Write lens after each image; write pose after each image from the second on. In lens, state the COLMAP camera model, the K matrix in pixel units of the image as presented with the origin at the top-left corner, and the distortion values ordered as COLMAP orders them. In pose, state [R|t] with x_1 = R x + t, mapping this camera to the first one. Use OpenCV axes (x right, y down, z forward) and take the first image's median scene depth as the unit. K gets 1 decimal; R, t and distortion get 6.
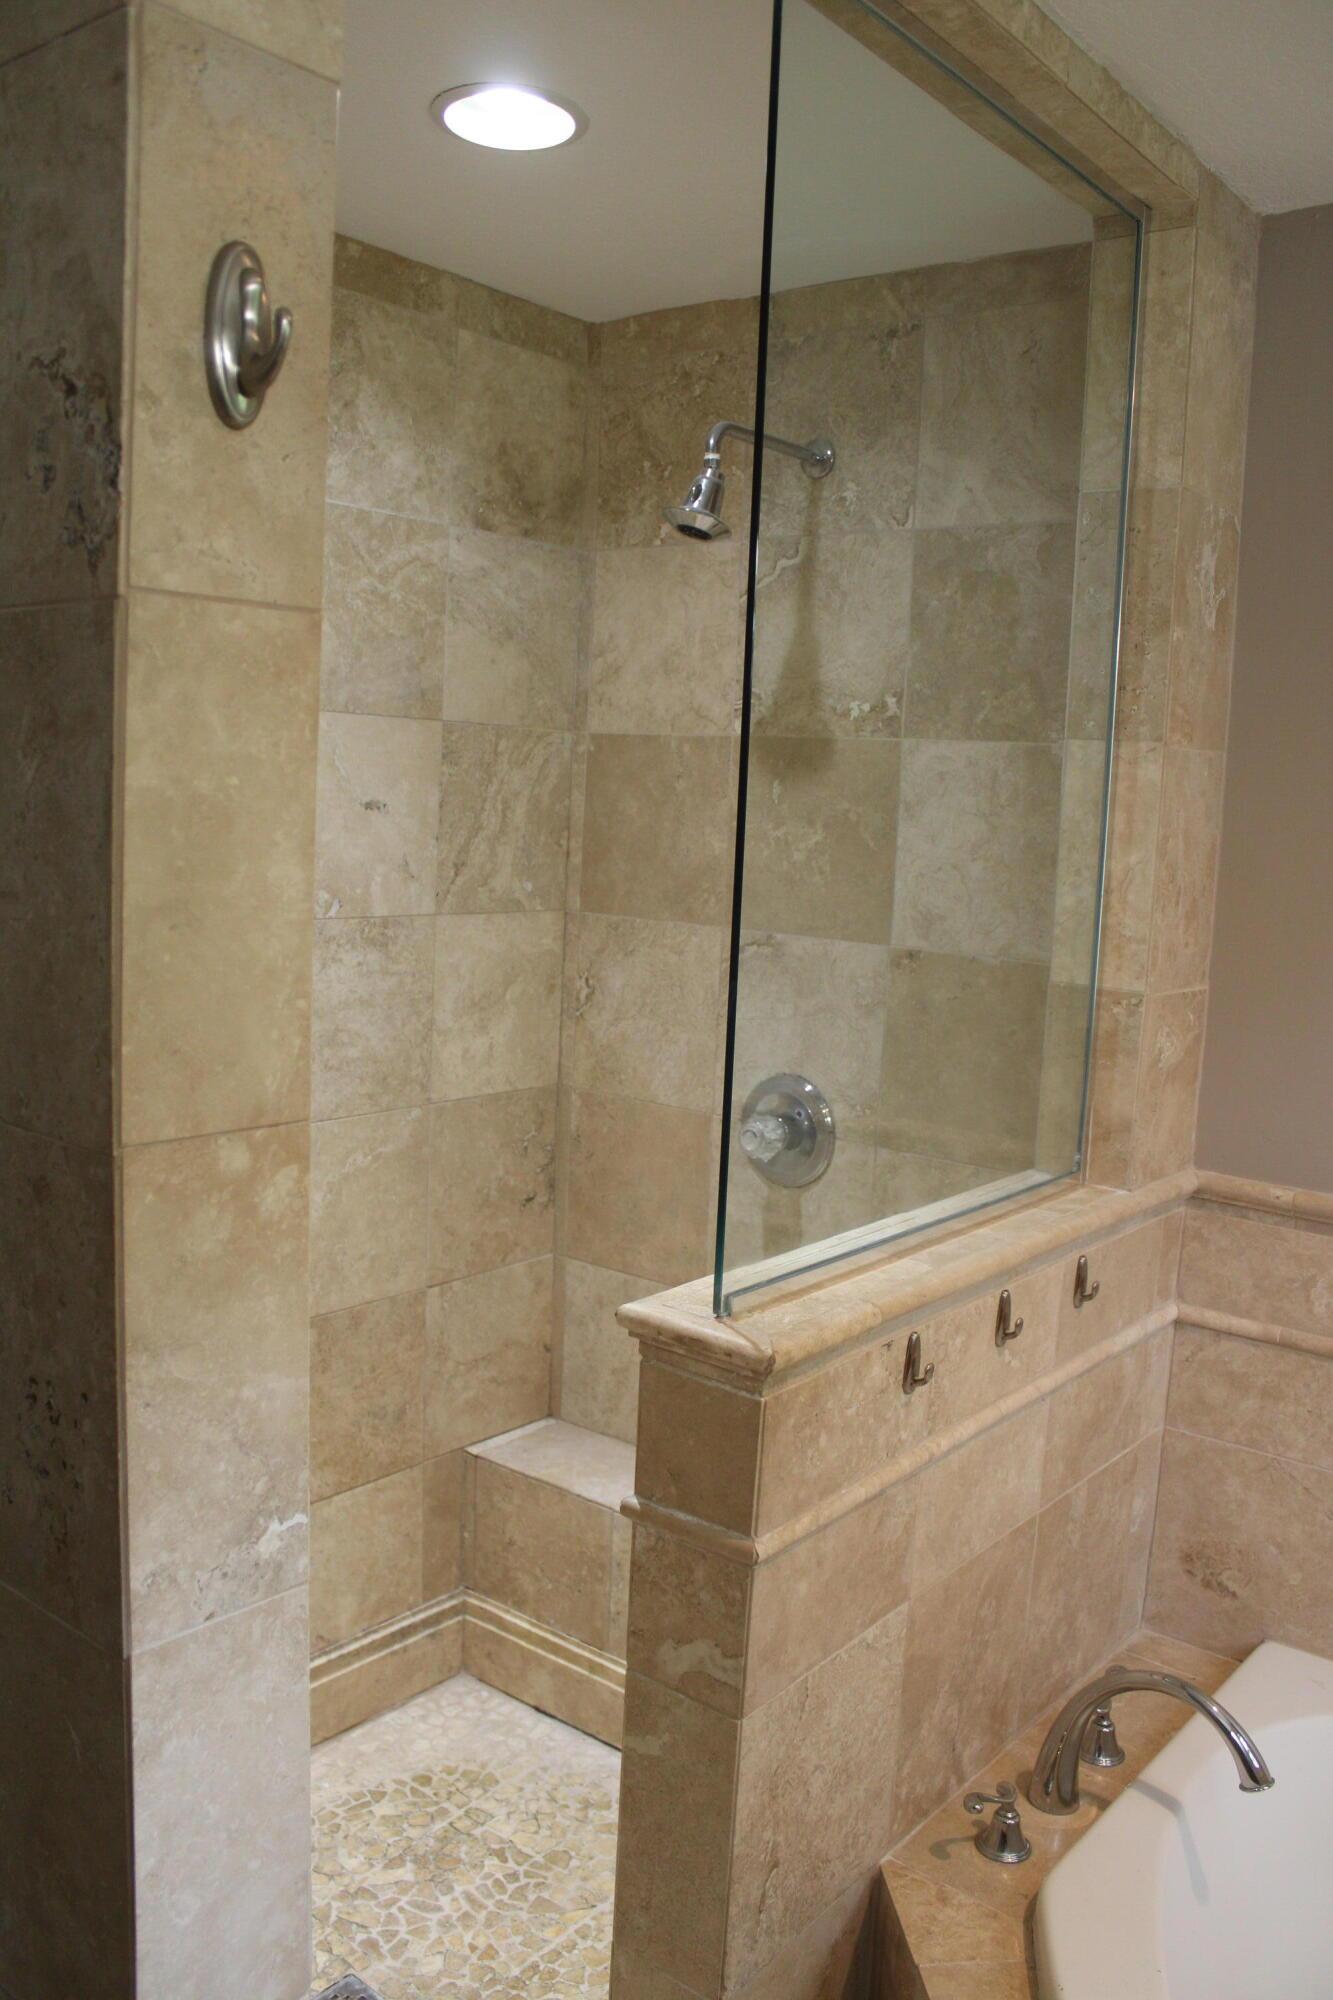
lens RADIAL K [[1712.5, 0, 667.0], [0, 1712.5, 1014.0], [0, 0, 1]] dist [-0.150536, 0.119178]
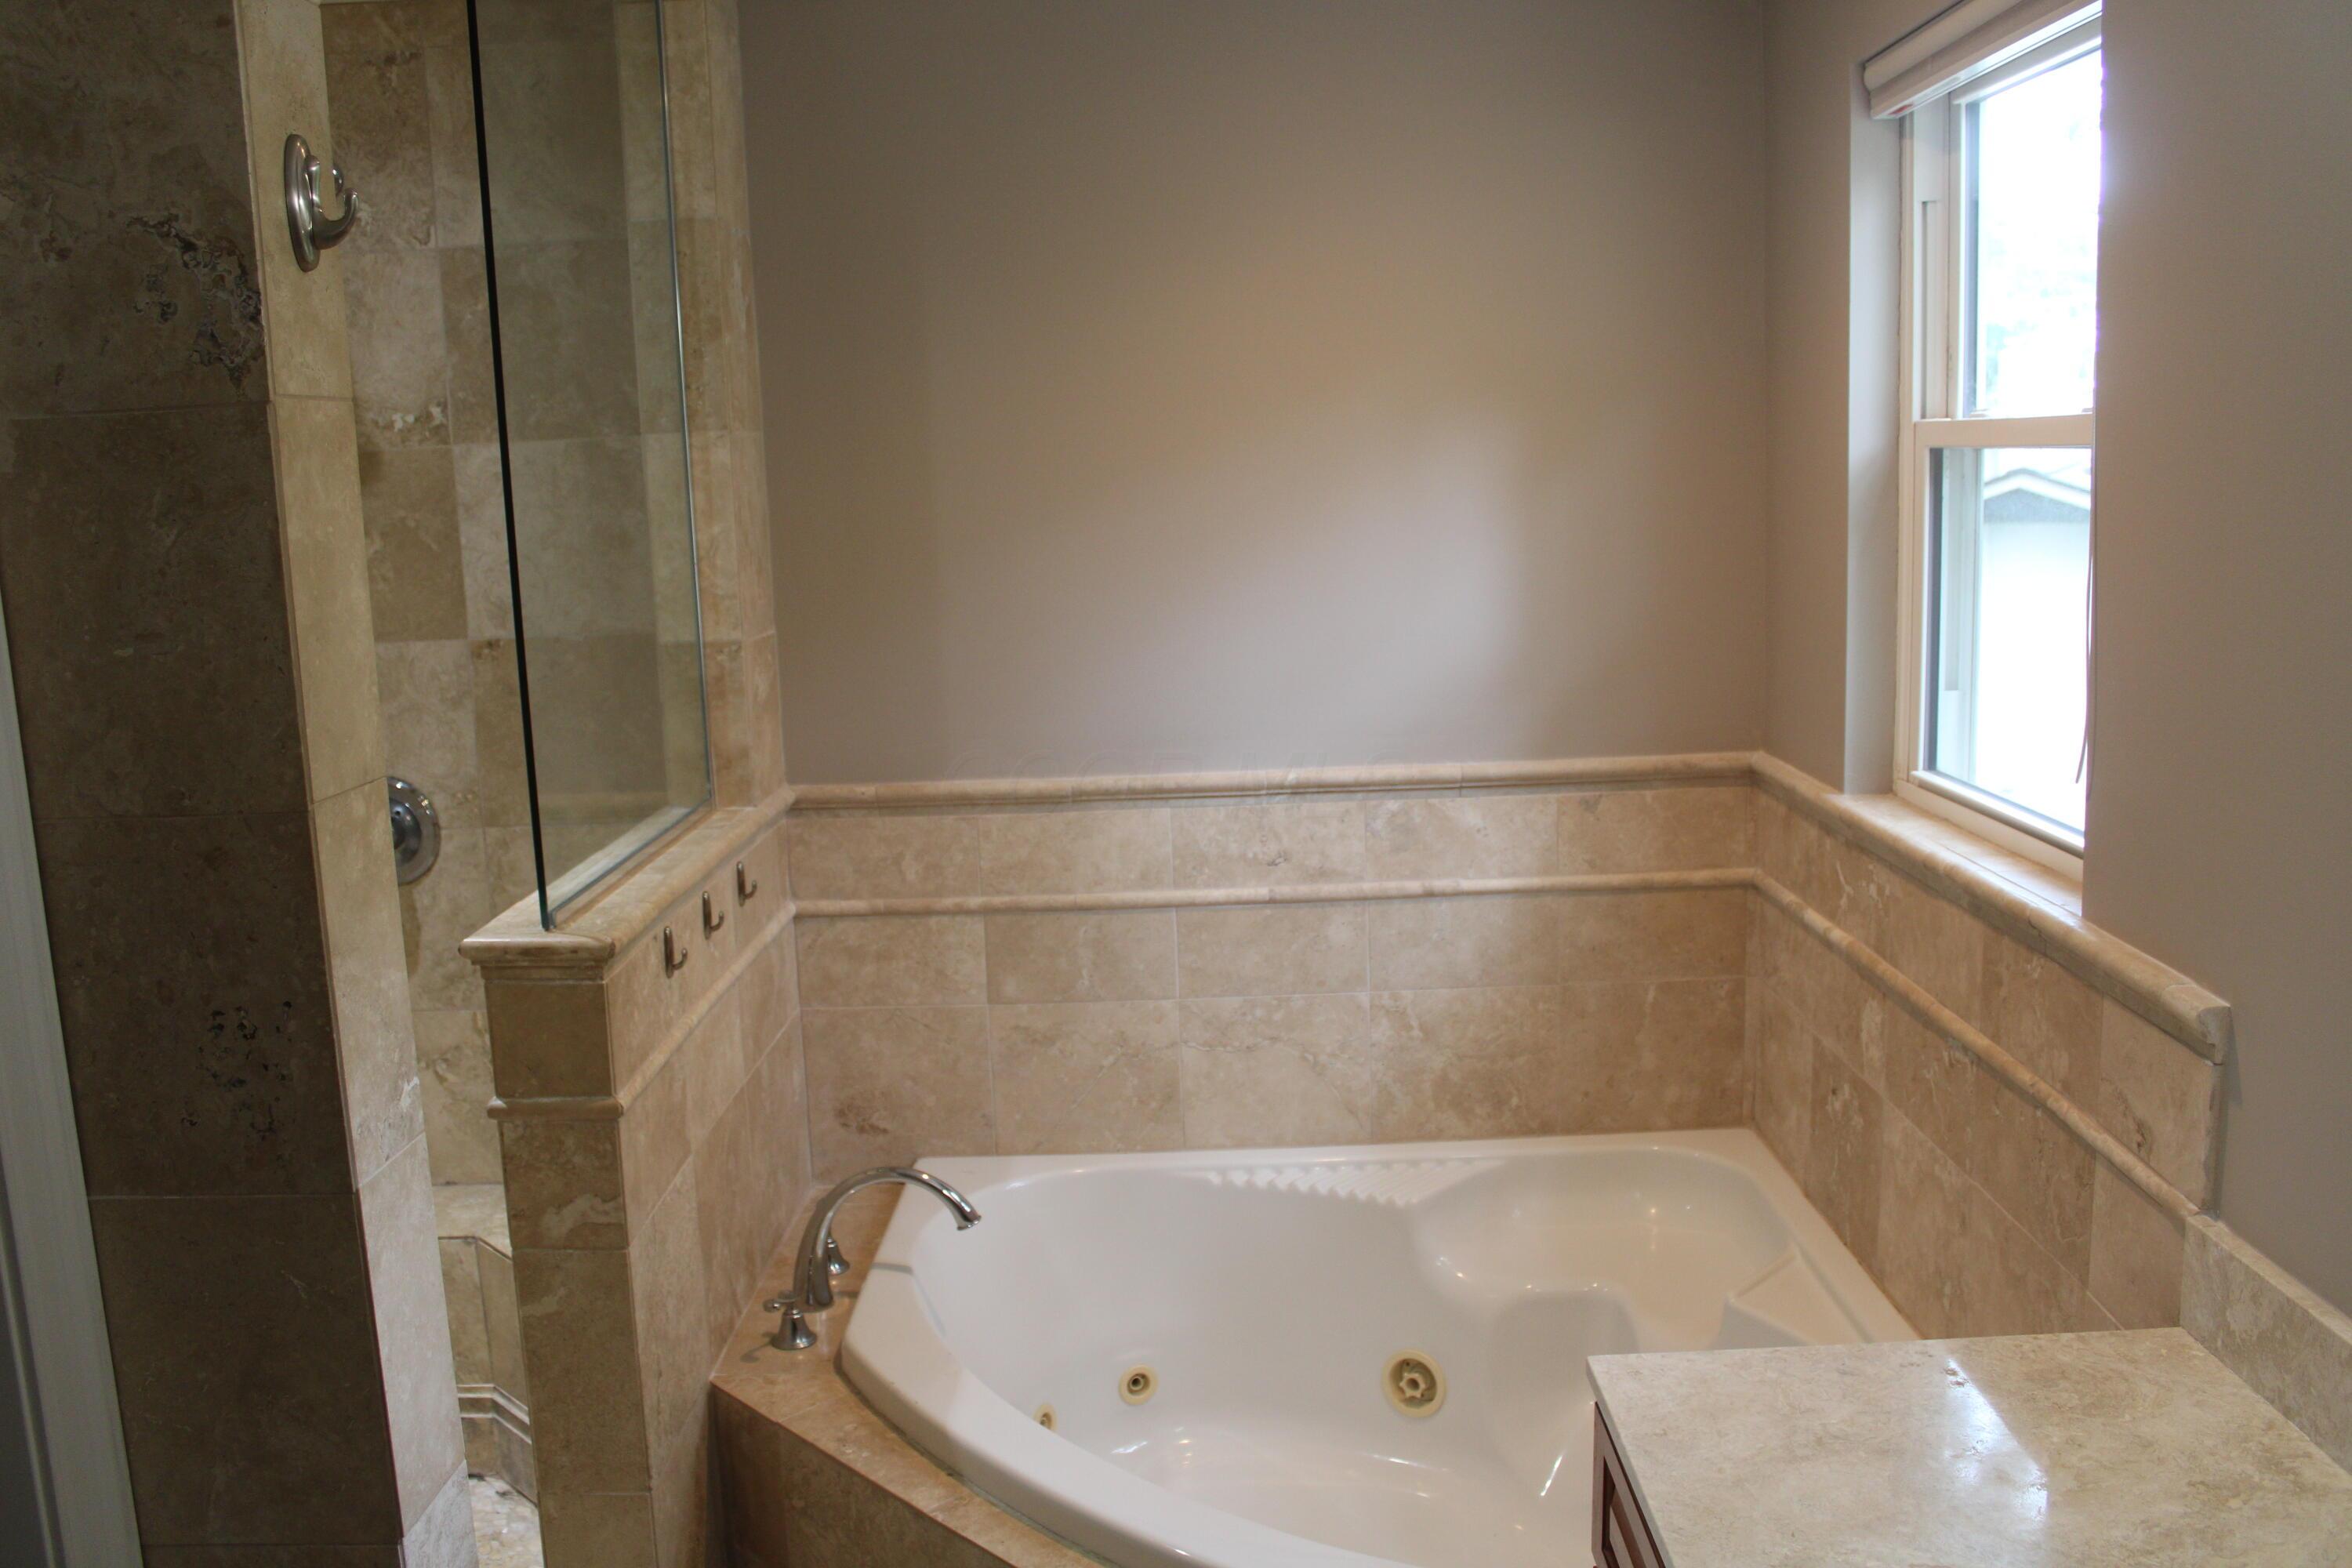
lens RADIAL K [[2014.0, 0, 1171.0], [0, 2014.0, 771.4], [0, 0, 1]] dist [-0.150536, 0.119178]
pose [[0.793454, -0.168188, 0.584930, -0.328885], [0.152501, 0.985342, 0.076454, 0.017874], [-0.589214, 0.028540, 0.807473, -0.325205]]
